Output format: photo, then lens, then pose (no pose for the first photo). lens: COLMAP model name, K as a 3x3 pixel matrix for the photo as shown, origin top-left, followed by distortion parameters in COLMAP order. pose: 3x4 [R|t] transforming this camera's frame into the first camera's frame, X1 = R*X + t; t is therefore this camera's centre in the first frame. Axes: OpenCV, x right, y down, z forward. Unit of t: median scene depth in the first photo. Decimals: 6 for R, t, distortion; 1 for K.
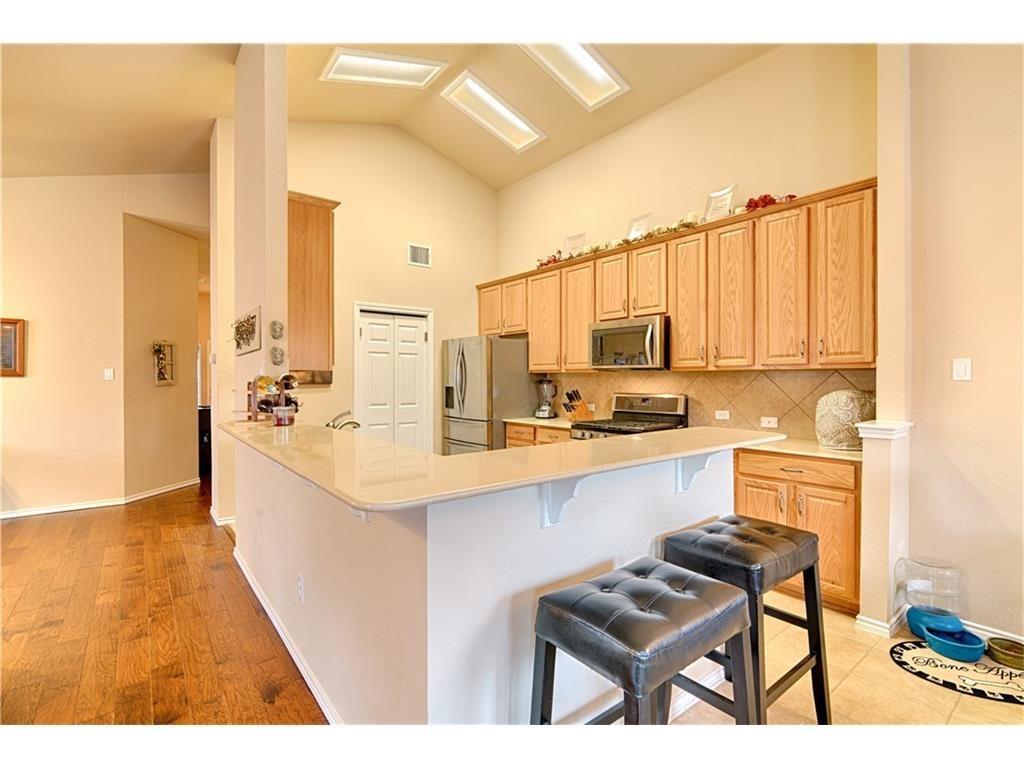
lens RADIAL K [[481.7, 0, 512.0], [0, 481.7, 384.0], [0, 0, 1]] dist [-0.001348, -0.000530]
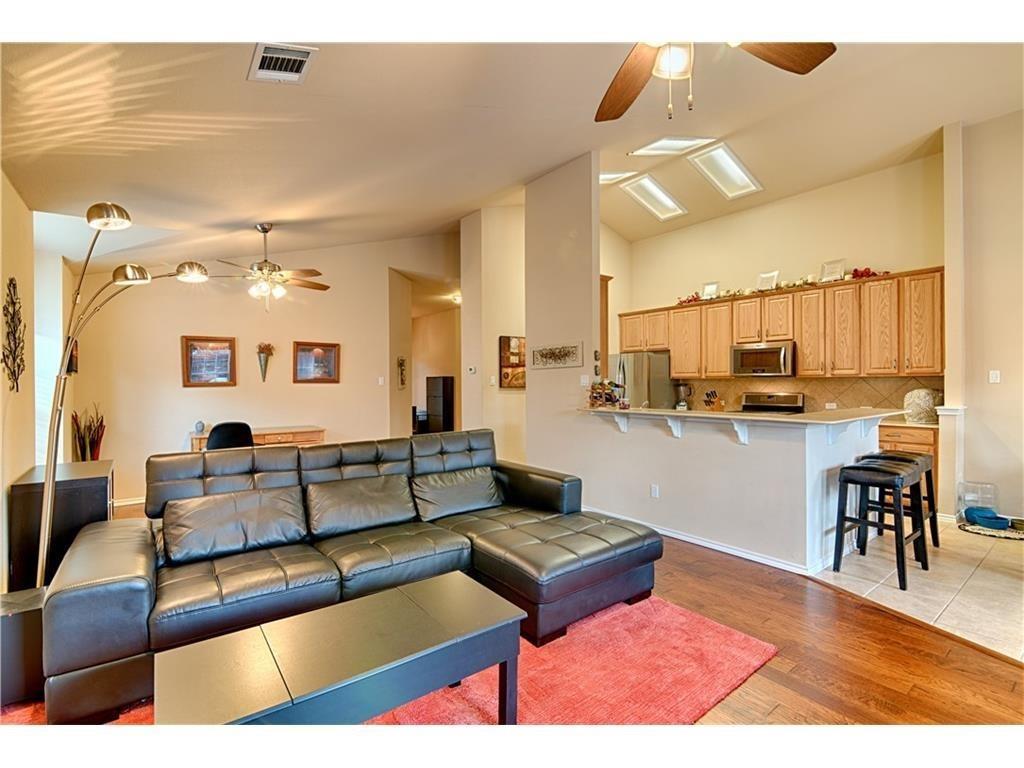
lens RADIAL K [[473.4, 0, 515.3], [0, 473.4, 388.4], [0, 0, 1]] dist [0.000237, -0.000384]
pose [[0.999960, -0.004284, -0.007840, -0.566170], [0.004292, 0.999990, 0.001001, 0.002408], [0.007835, -0.001035, 0.999969, -0.526347]]
